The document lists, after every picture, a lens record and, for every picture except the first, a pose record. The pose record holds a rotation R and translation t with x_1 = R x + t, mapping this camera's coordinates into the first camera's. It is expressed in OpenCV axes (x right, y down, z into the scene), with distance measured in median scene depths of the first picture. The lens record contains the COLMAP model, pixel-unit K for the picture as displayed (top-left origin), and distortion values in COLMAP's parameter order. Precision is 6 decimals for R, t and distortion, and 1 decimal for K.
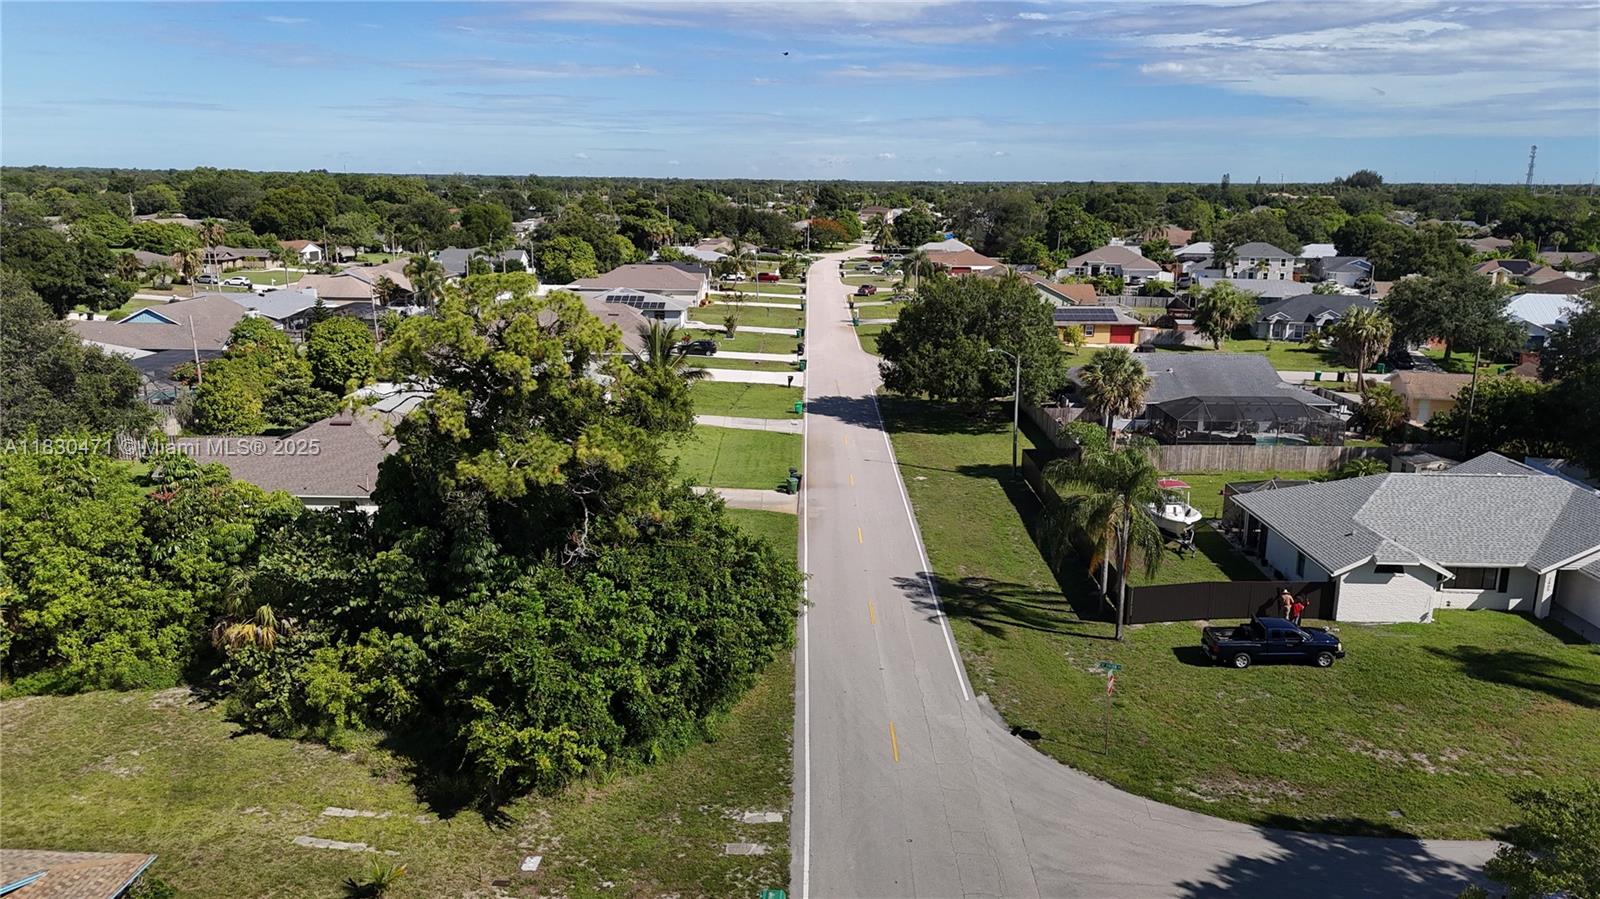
lens RADIAL K [[1174.6, 0, 798.5], [0, 1174.6, 458.6], [0, 0, 1]] dist [0.078076, -0.082764]
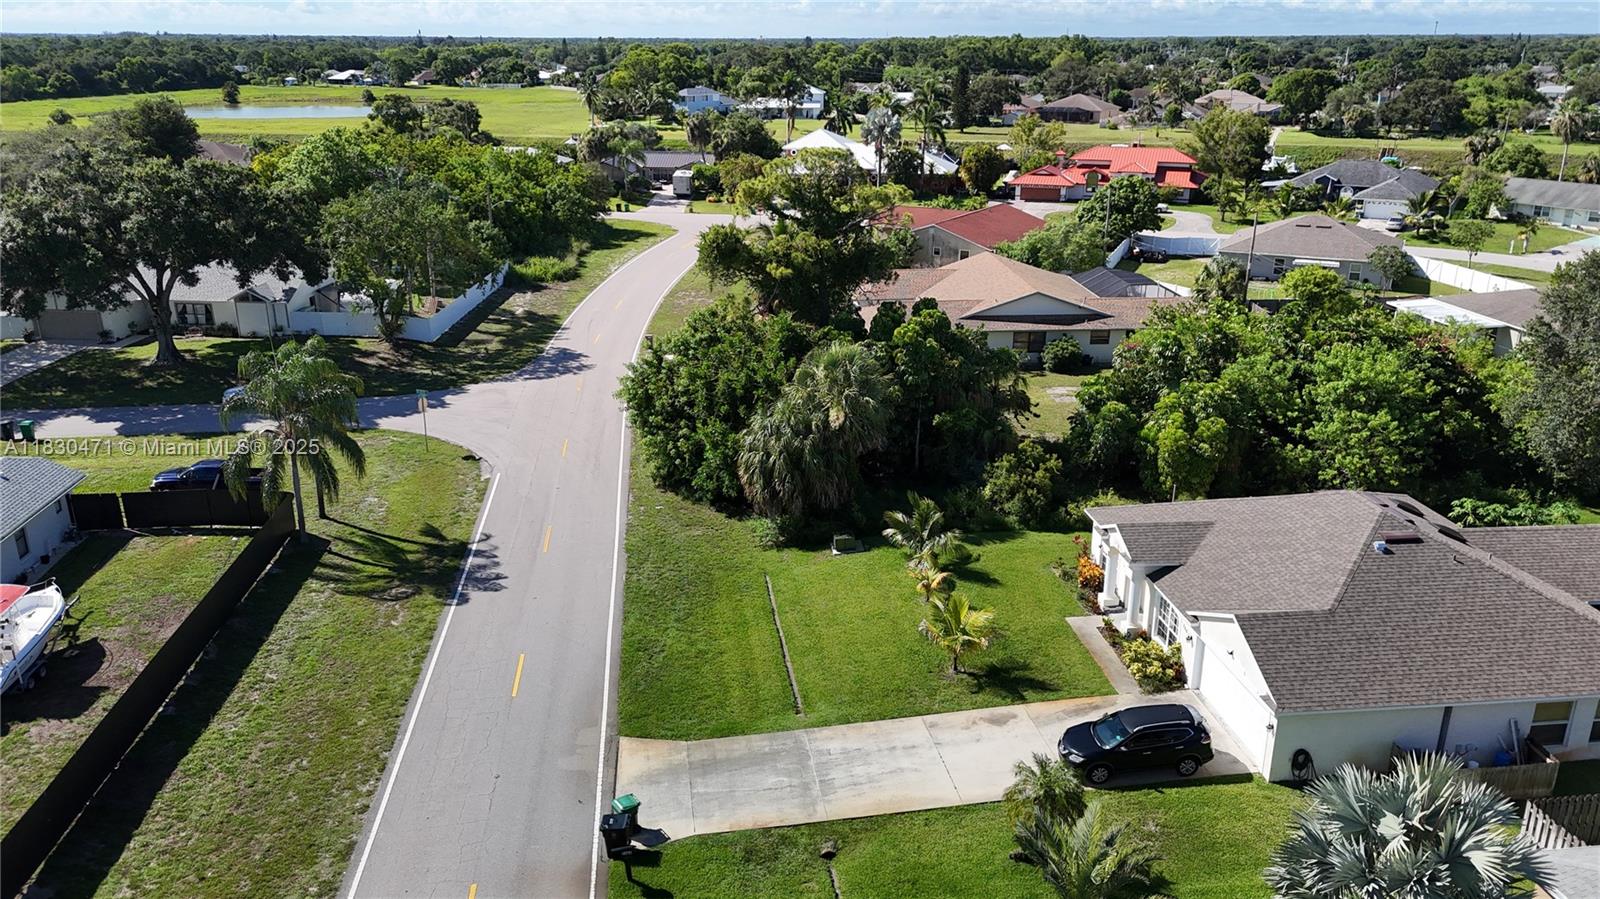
lens RADIAL K [[1174.6, 0, 808.0], [0, 1174.6, 453.8], [0, 0, 1]] dist [0.078076, -0.082764]
pose [[-0.991261, 0.033394, -0.127616, -0.030355], [-0.040534, 0.843514, 0.535576, -0.477944], [0.125531, 0.536068, -0.834789, 1.876800]]
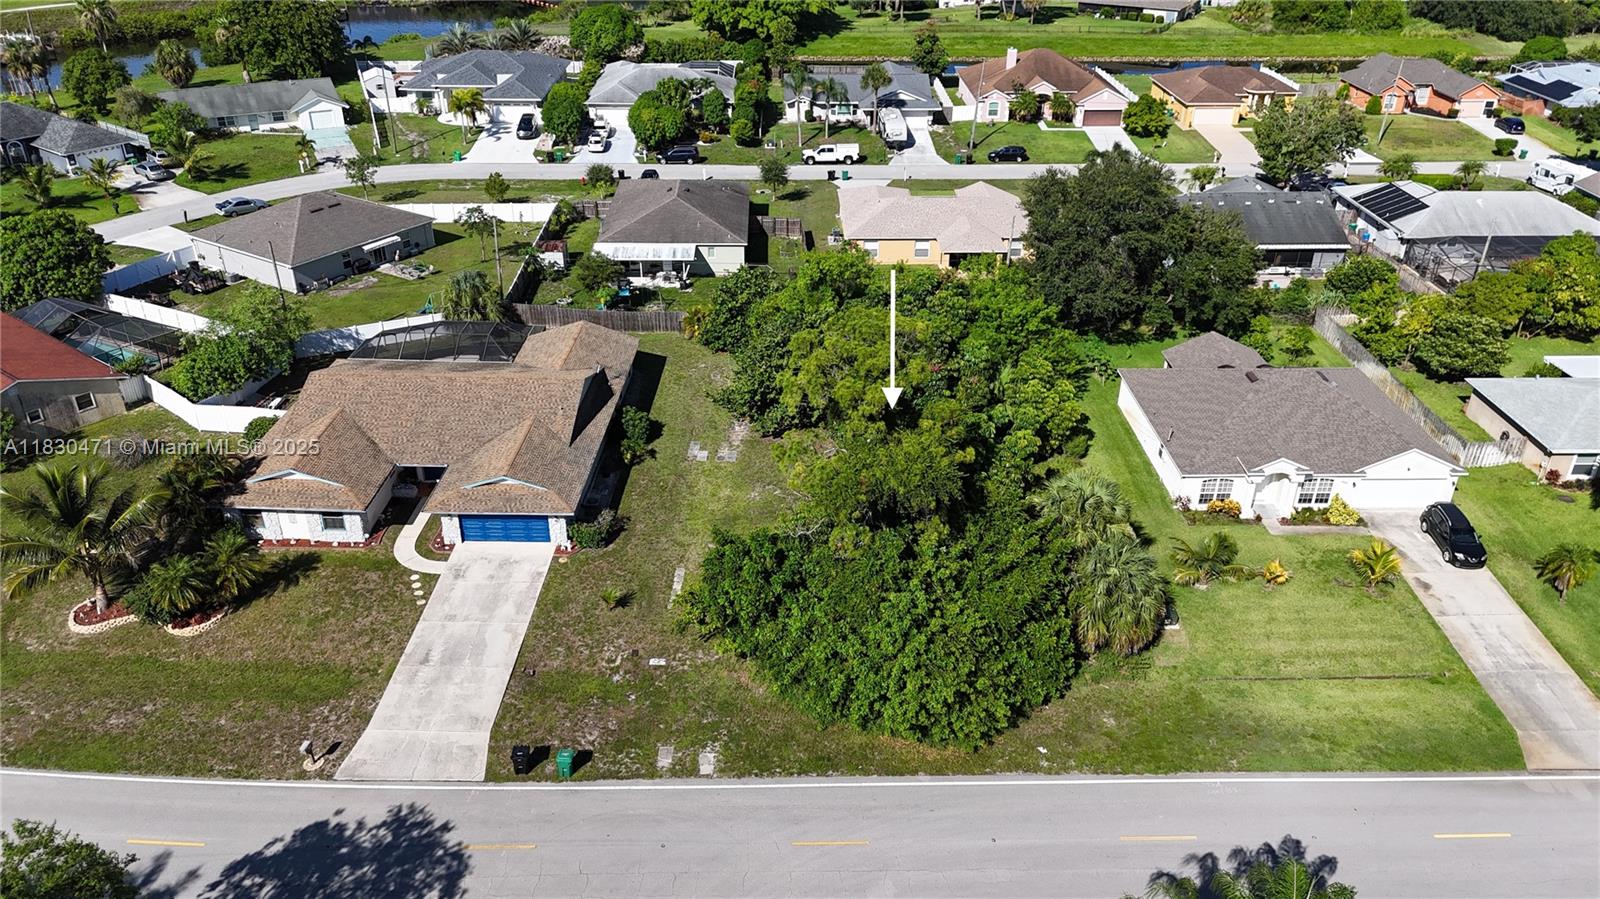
lens RADIAL K [[1174.6, 0, 800.8], [0, 1174.6, 457.3], [0, 0, 1]] dist [0.078076, -0.082764]
pose [[0.032291, 0.476933, -0.878346, 0.700468], [-0.236142, 0.857565, 0.456968, -0.446336], [0.971182, 0.192659, 0.140316, 0.607441]]
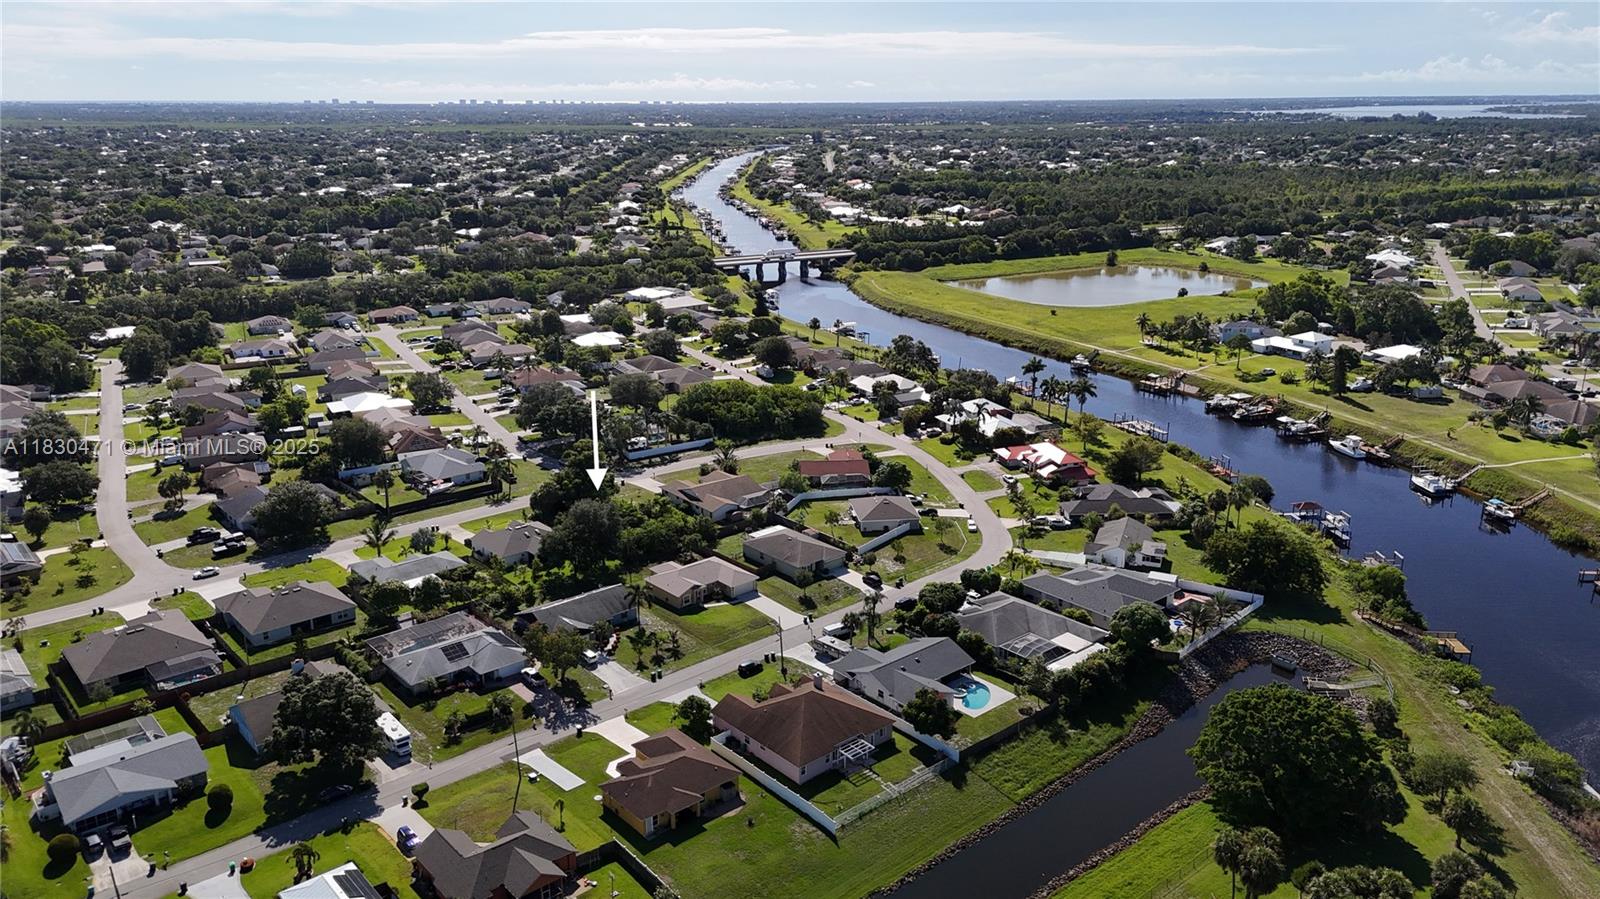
lens RADIAL K [[1174.6, 0, 796.5], [0, 1174.6, 449.7], [0, 0, 1]] dist [0.078076, -0.082764]
pose [[-0.660594, -0.222814, 0.716916, -4.384714], [0.169434, 0.886056, 0.431505, -2.088954], [-0.731373, 0.406520, -0.547571, 2.880428]]
